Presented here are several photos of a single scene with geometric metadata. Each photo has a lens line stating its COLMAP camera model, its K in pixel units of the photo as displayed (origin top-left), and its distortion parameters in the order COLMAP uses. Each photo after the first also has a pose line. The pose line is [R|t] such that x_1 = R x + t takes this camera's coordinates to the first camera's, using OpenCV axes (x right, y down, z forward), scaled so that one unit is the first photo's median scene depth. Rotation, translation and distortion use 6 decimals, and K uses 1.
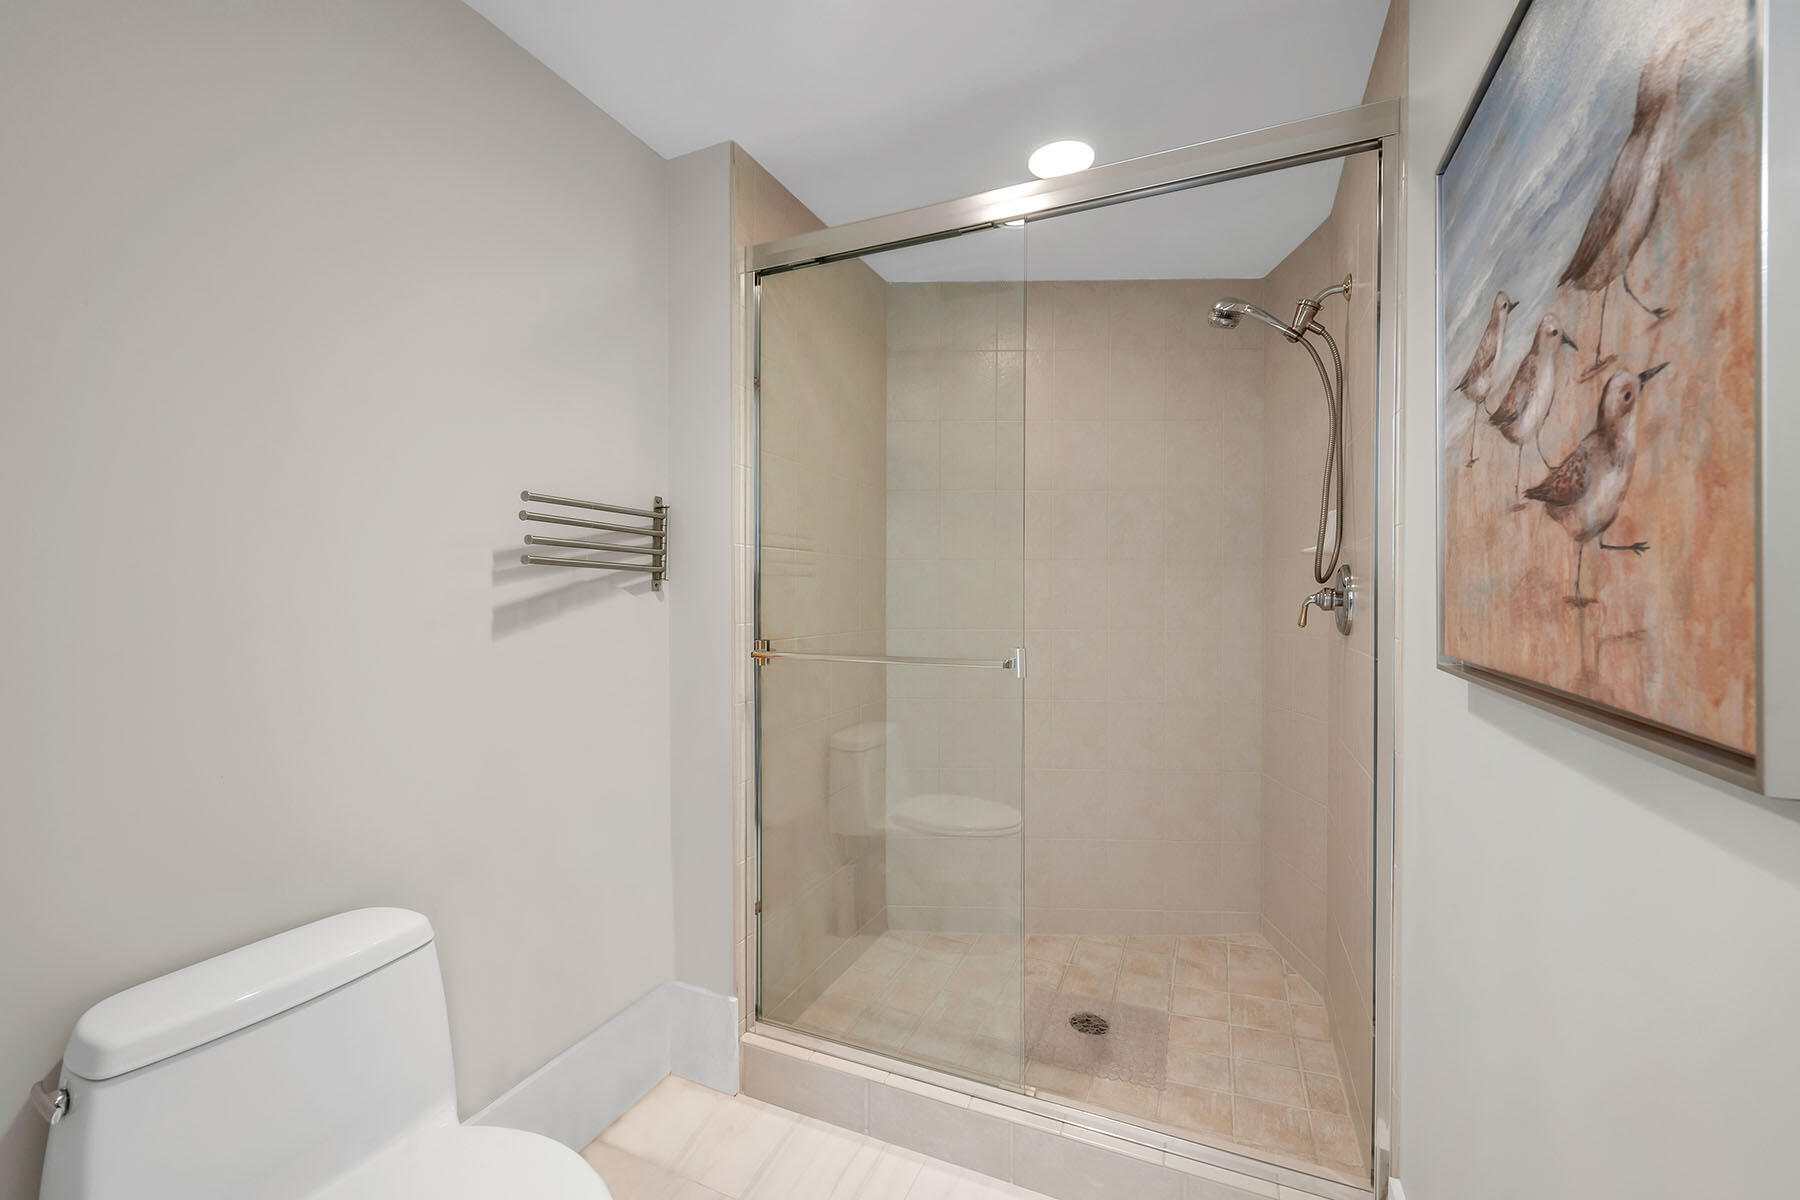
lens RADIAL K [[732.7, 0, 900.7], [0, 732.7, 600.8], [0, 0, 1]] dist [-0.005025, 0.001349]
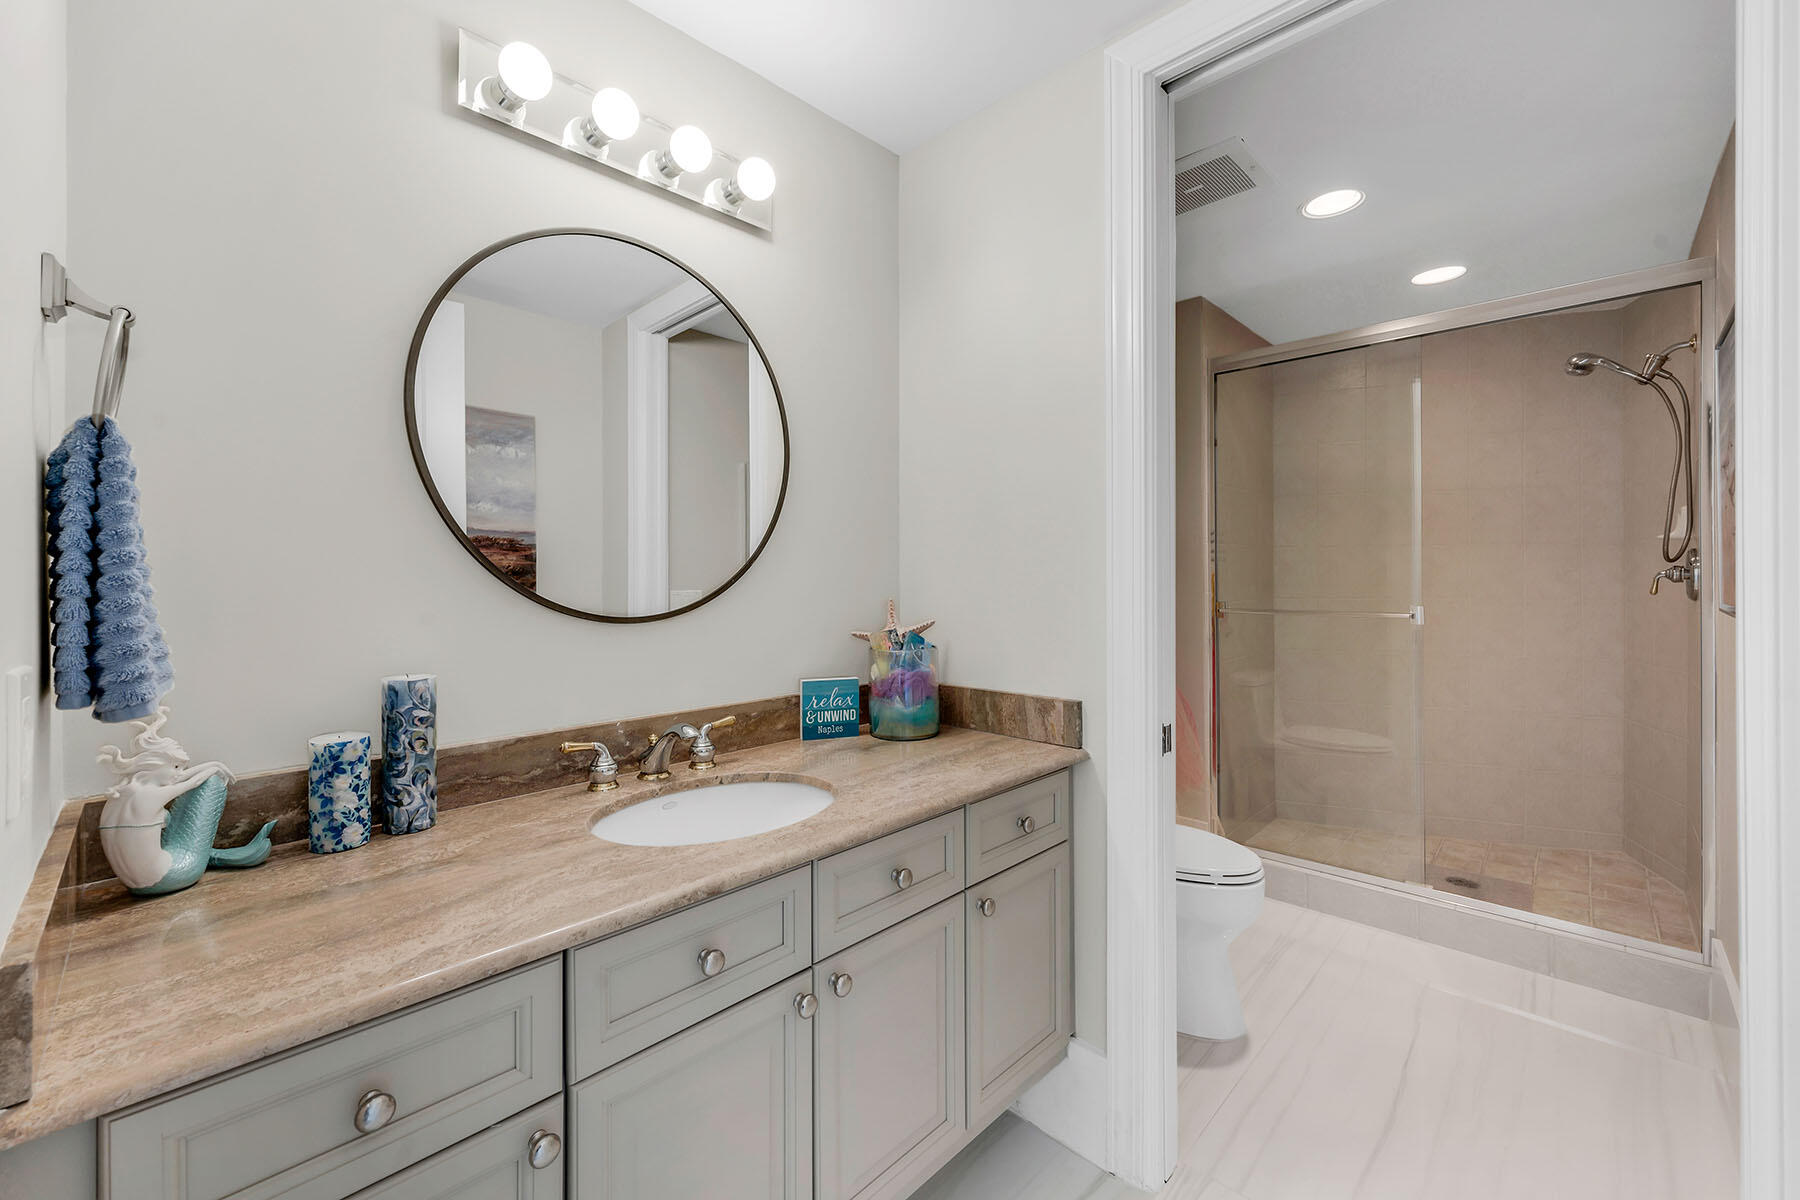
lens RADIAL K [[732.7, 0, 902.9], [0, 732.7, 576.0], [0, 0, 1]] dist [-0.005025, 0.001349]
pose [[0.942013, -0.006031, -0.335523, -0.298202], [0.004815, 0.999978, -0.004455, 0.000502], [0.335543, 0.002581, 0.942021, -0.719113]]
